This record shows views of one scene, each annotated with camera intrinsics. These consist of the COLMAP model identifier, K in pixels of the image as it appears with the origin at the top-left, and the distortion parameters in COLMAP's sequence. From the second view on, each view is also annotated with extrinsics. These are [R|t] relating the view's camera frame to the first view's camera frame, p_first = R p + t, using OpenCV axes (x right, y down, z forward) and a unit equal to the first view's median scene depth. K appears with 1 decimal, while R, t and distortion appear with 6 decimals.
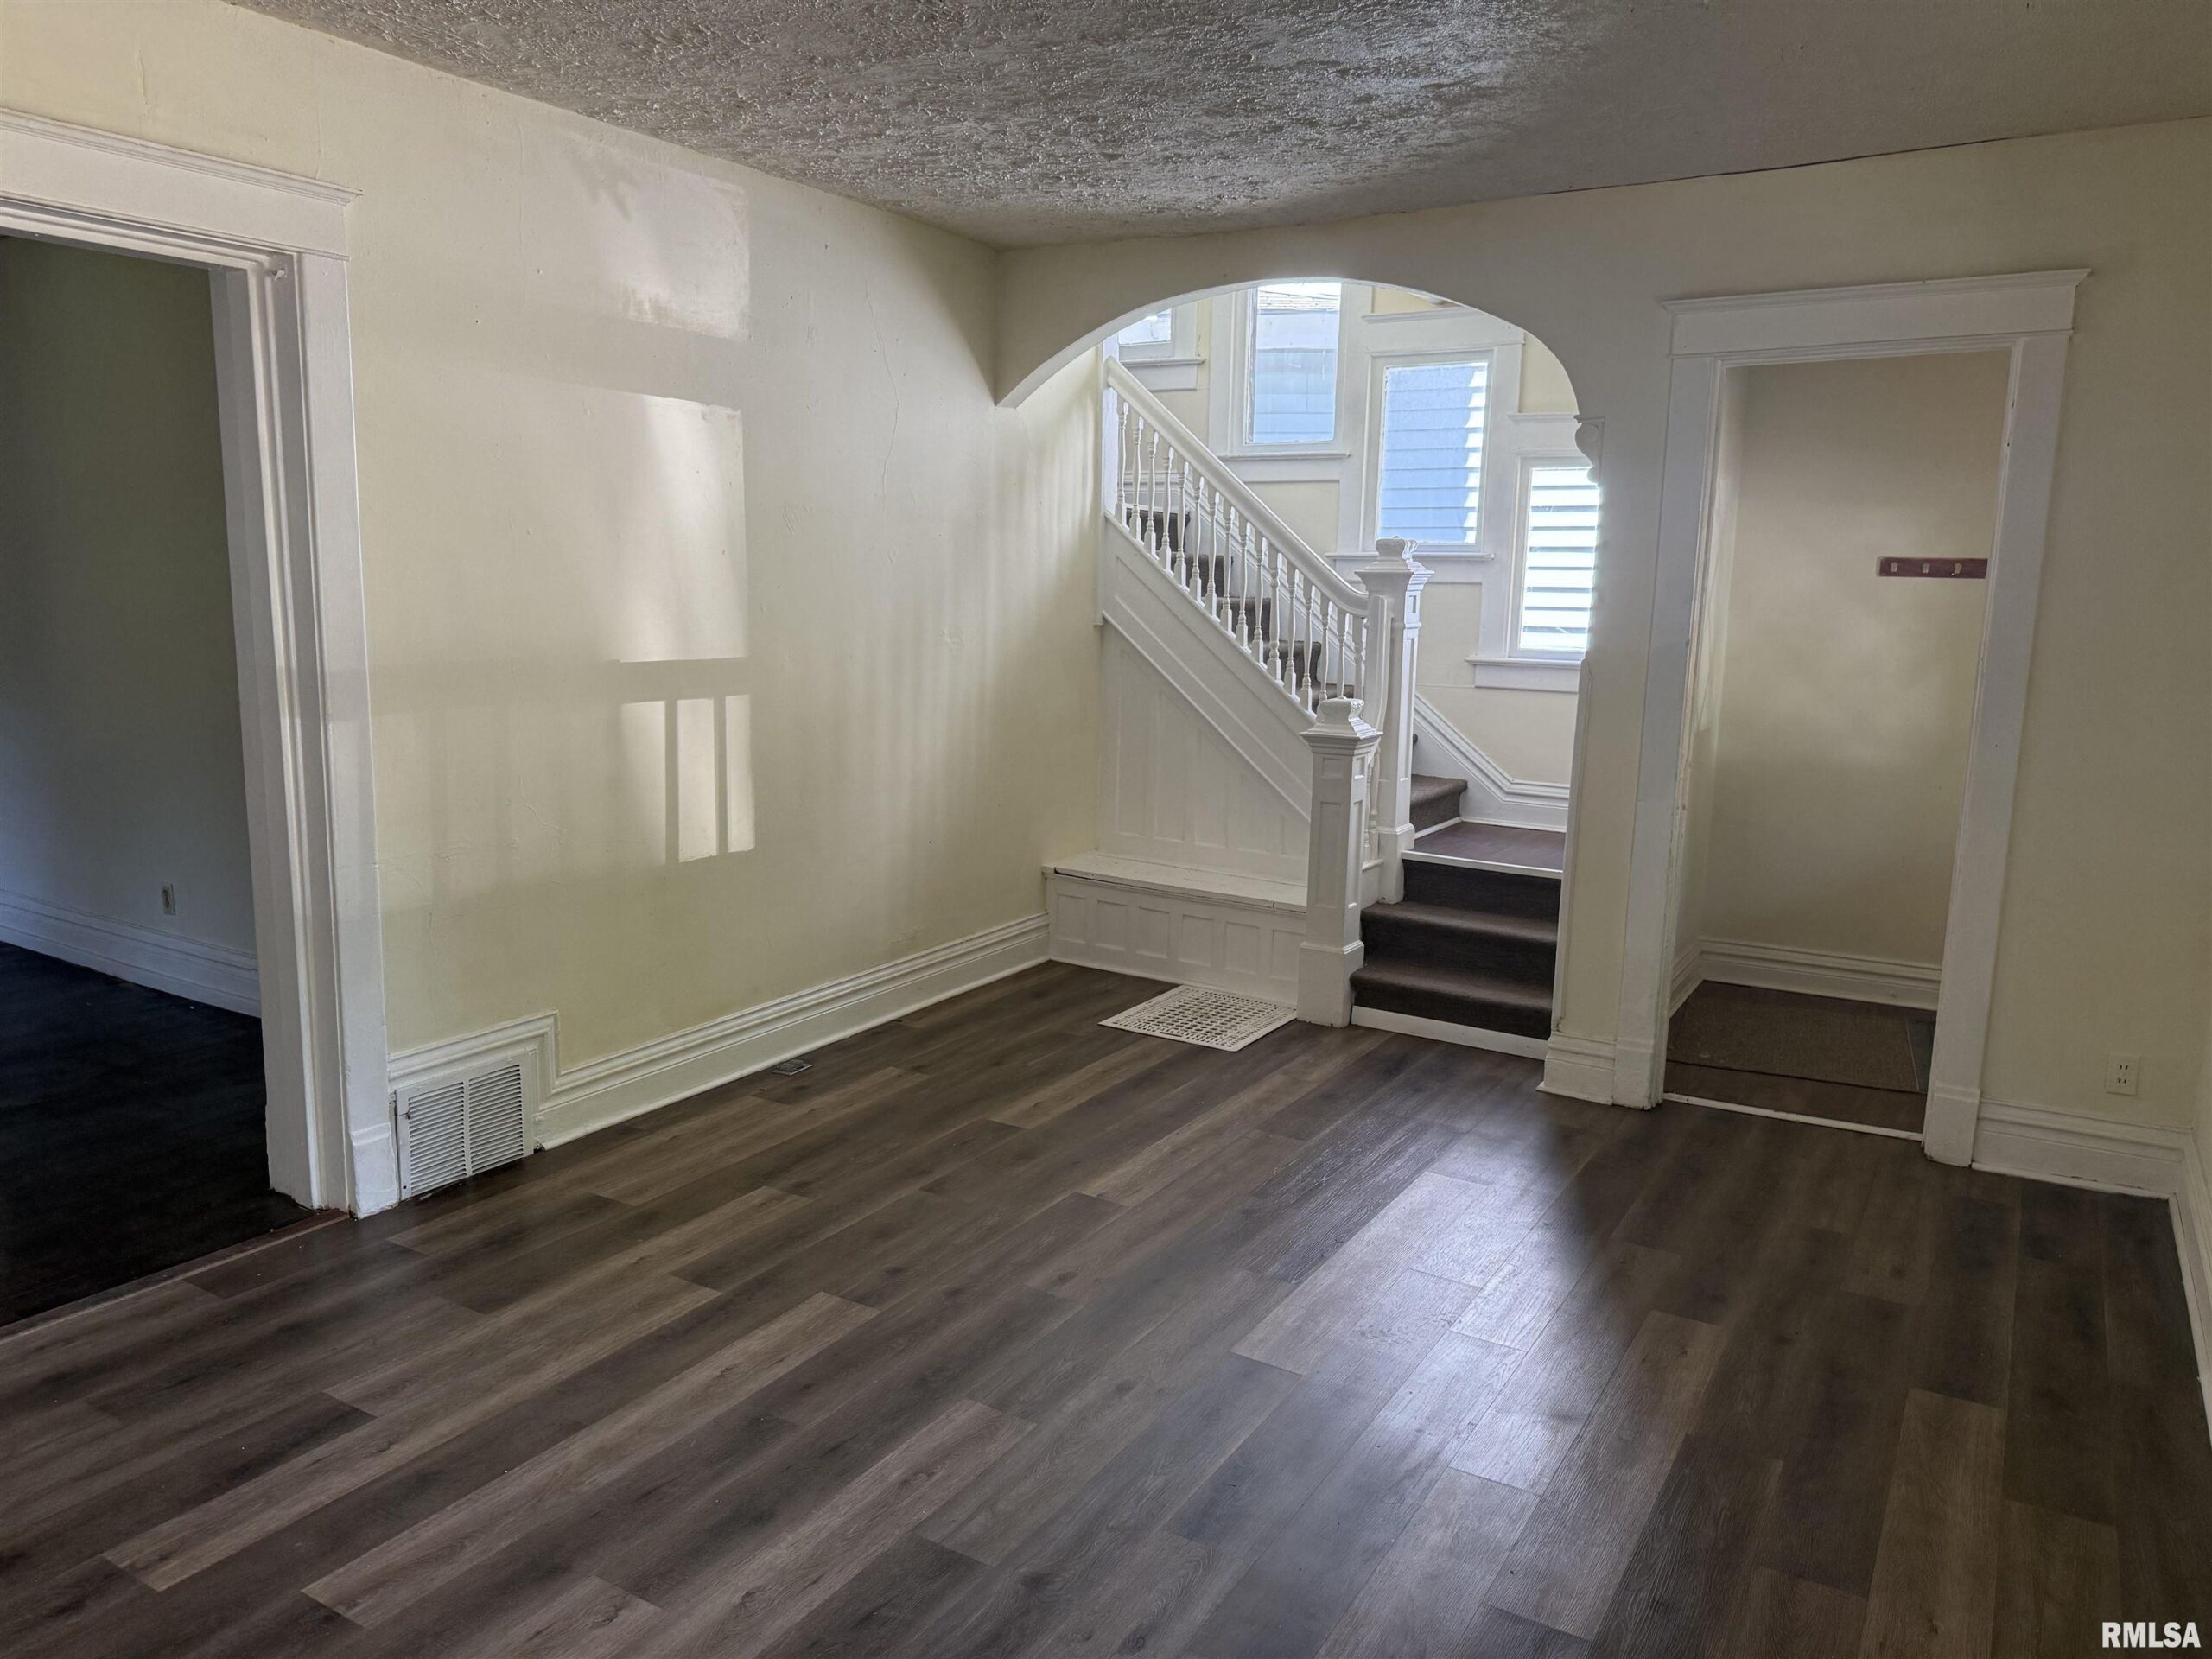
lens RADIAL K [[1547.5, 0, 1100.9], [0, 1547.5, 823.5], [0, 0, 1]] dist [0.054624, -0.074663]
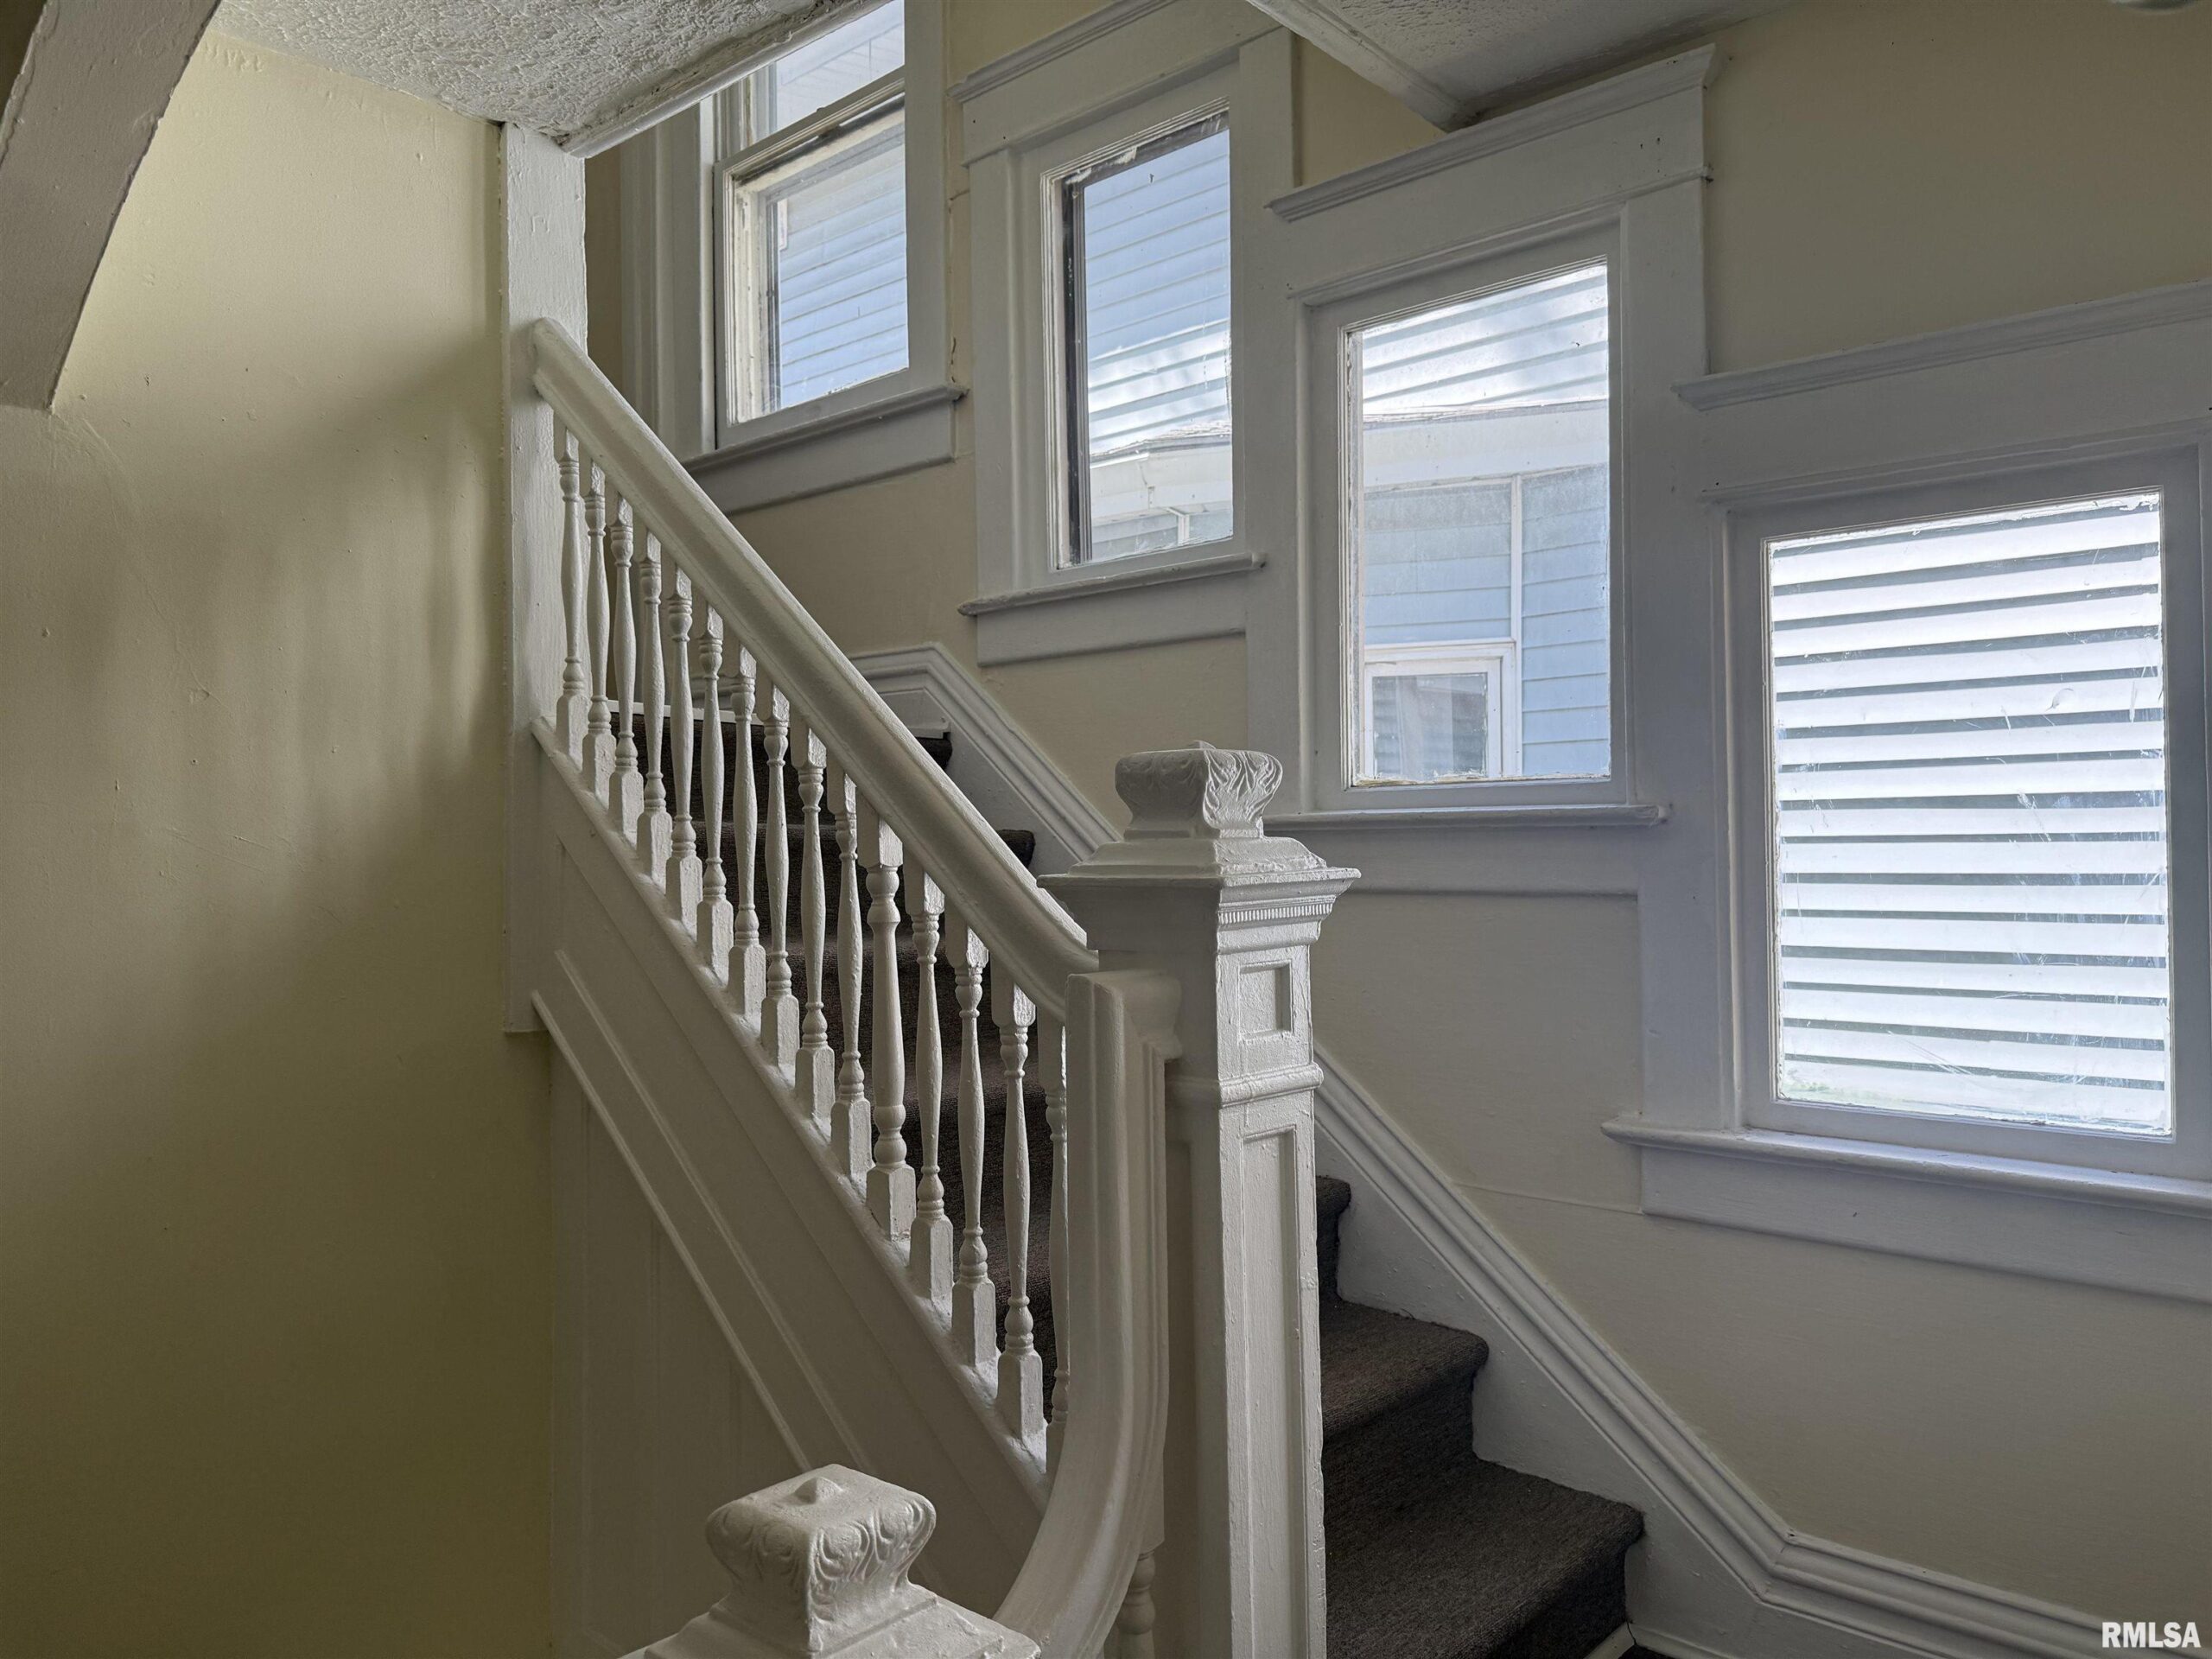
lens RADIAL K [[1547.5, 0, 1100.9], [0, 1547.5, 823.5], [0, 0, 1]] dist [0.054624, -0.074663]
pose [[0.979311, -0.030610, -0.200033, 0.207009], [-0.006200, 0.983491, -0.180849, -0.113066], [0.202266, 0.178348, 0.962954, 0.680384]]
